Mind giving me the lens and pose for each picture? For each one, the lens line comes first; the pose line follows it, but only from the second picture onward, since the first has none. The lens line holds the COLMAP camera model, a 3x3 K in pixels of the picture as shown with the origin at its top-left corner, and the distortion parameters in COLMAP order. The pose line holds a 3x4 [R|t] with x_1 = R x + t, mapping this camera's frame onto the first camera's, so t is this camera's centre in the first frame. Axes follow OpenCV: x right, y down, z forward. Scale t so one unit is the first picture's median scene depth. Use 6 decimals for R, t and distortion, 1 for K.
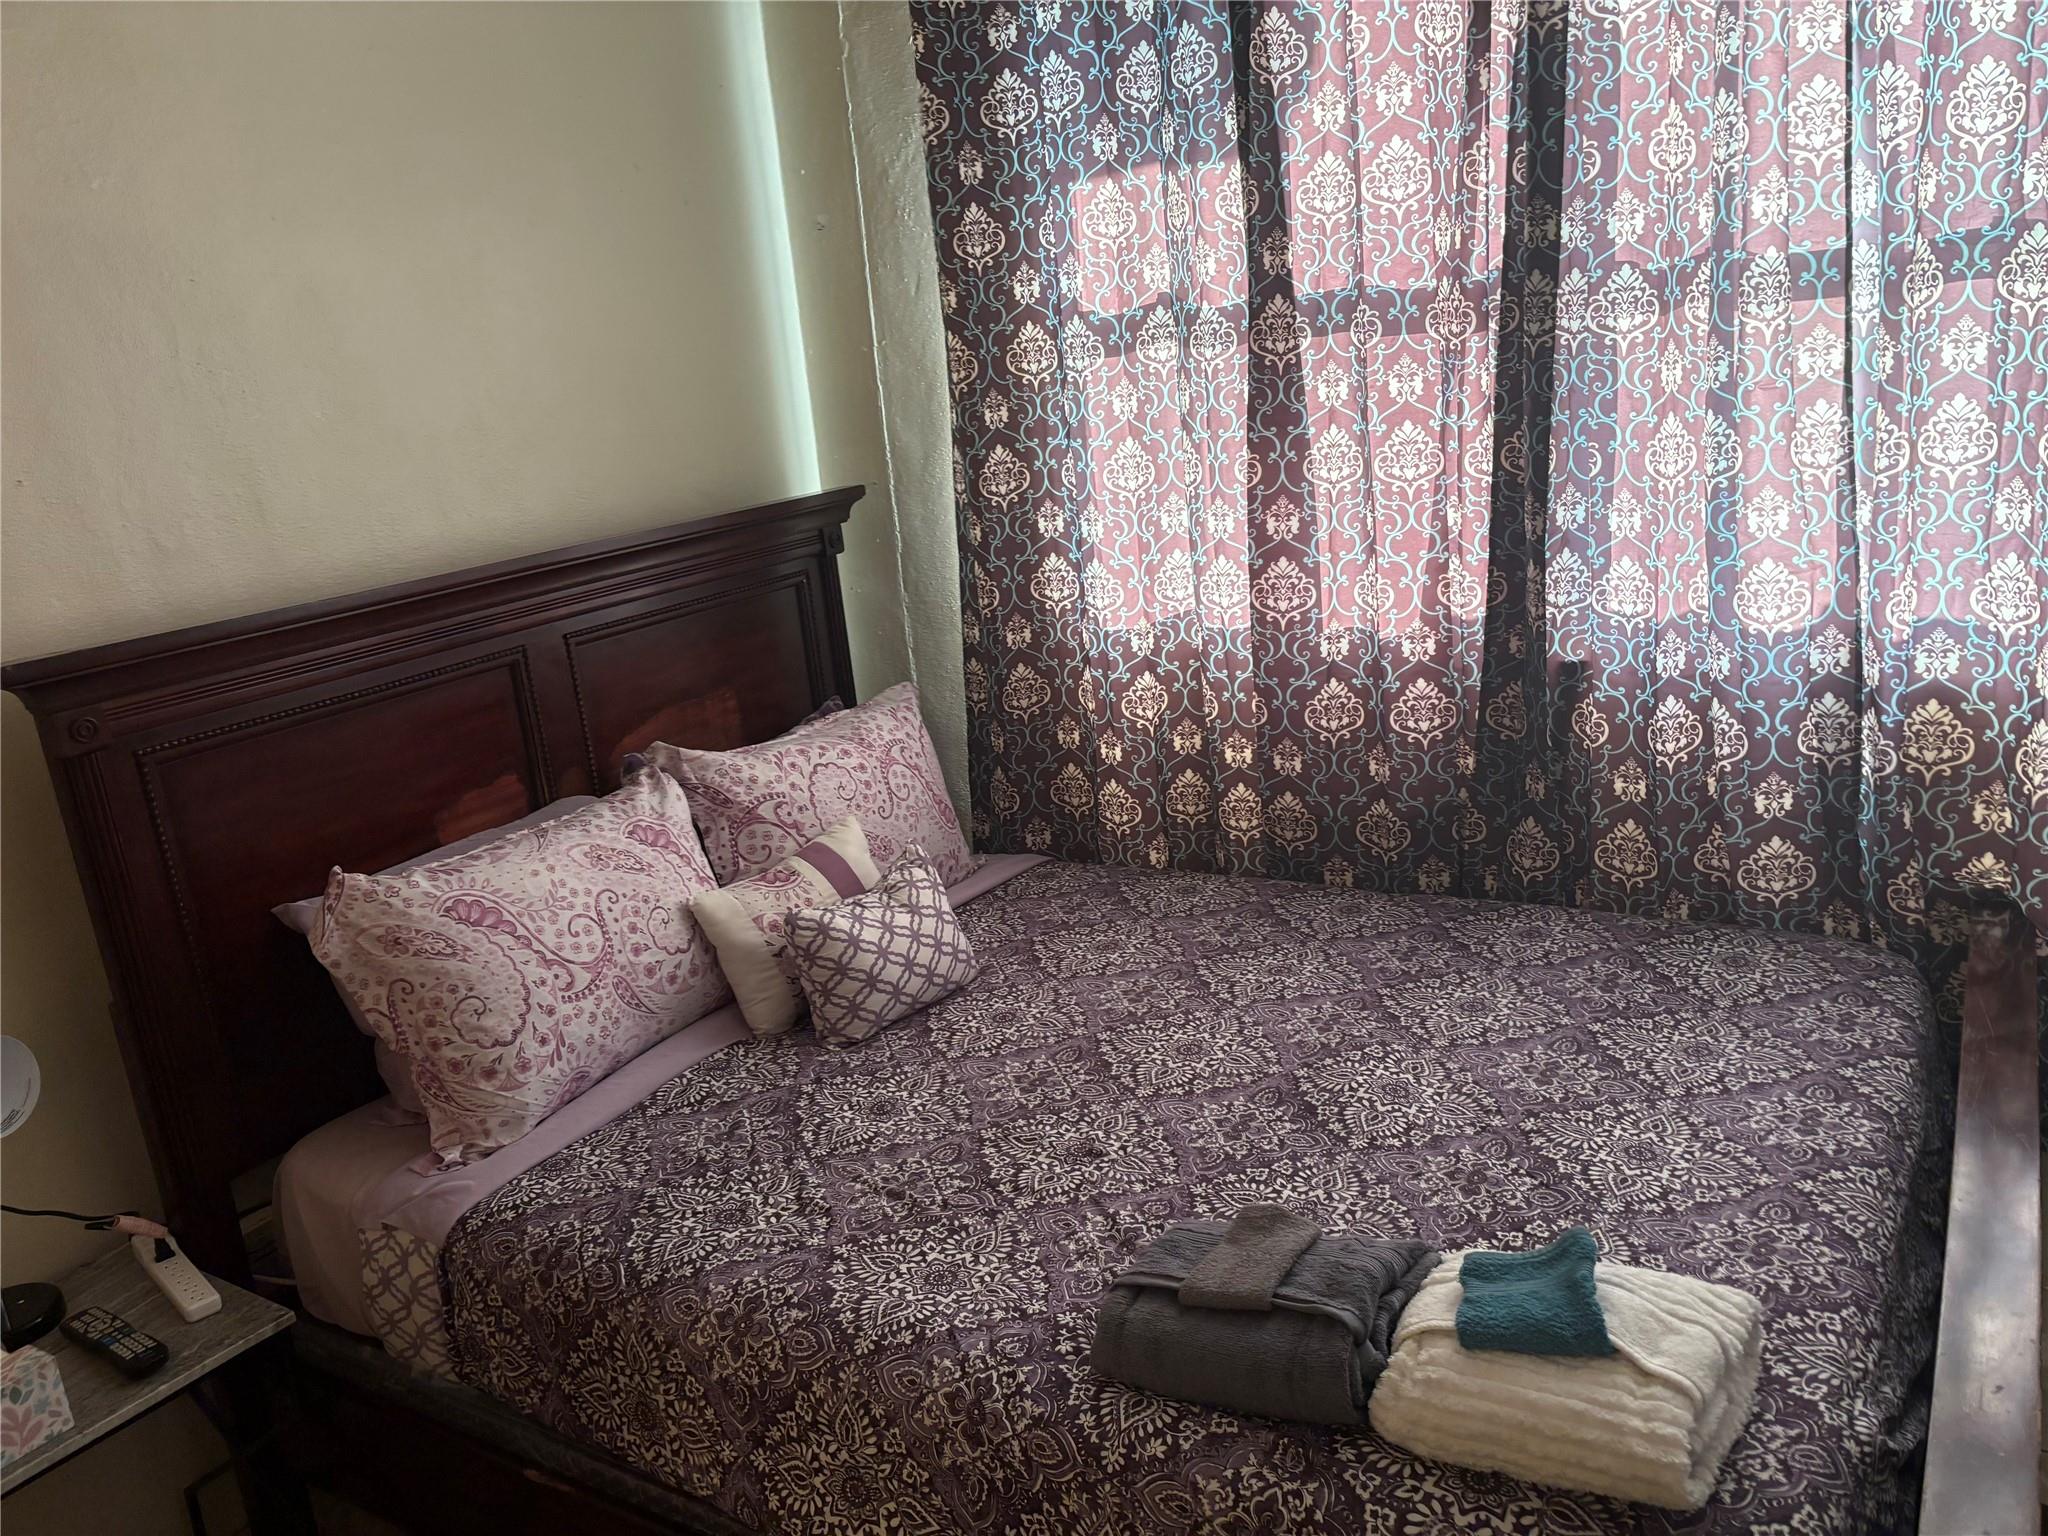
lens RADIAL K [[1555.3, 0, 1041.3], [0, 1555.3, 774.4], [0, 0, 1]] dist [0.047094, -0.055216]
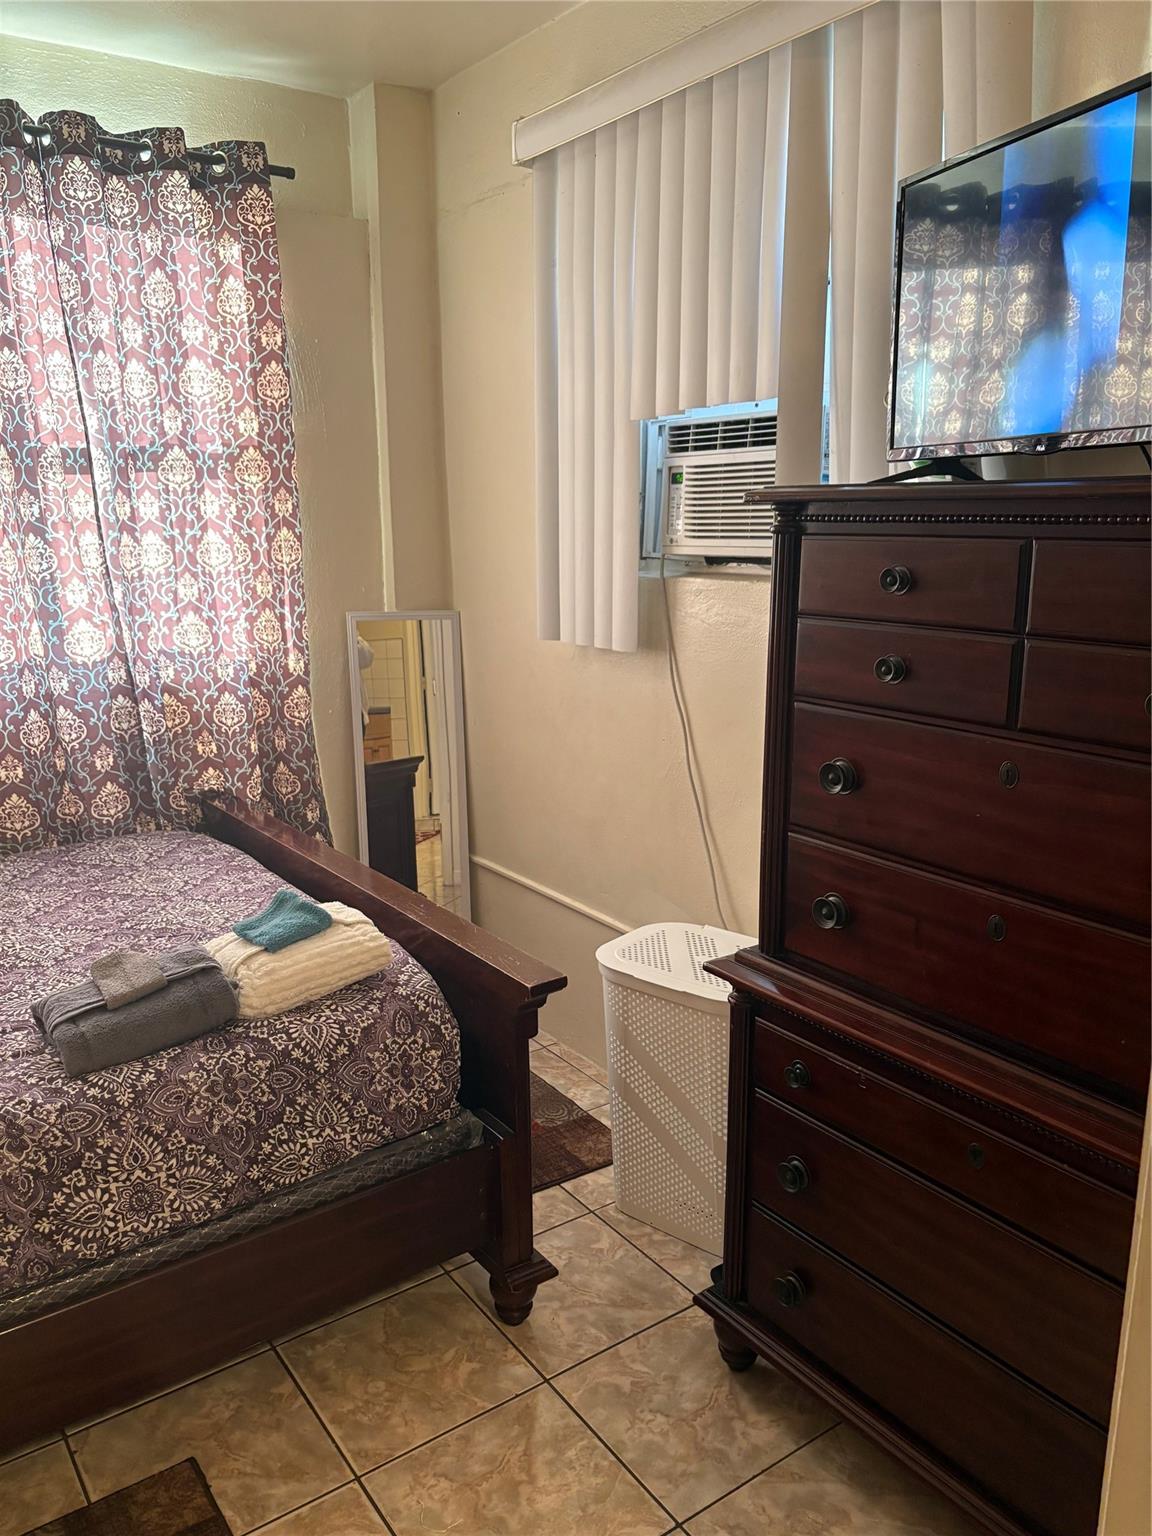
lens RADIAL K [[1166.5, 0, 579.2], [0, 1166.5, 773.7], [0, 0, 1]] dist [0.047094, -0.055216]
pose [[0.386216, -0.126603, 0.913679, -0.542681], [0.238858, 0.970476, 0.033507, 0.118604], [-0.890946, 0.205299, 0.405054, 0.014790]]
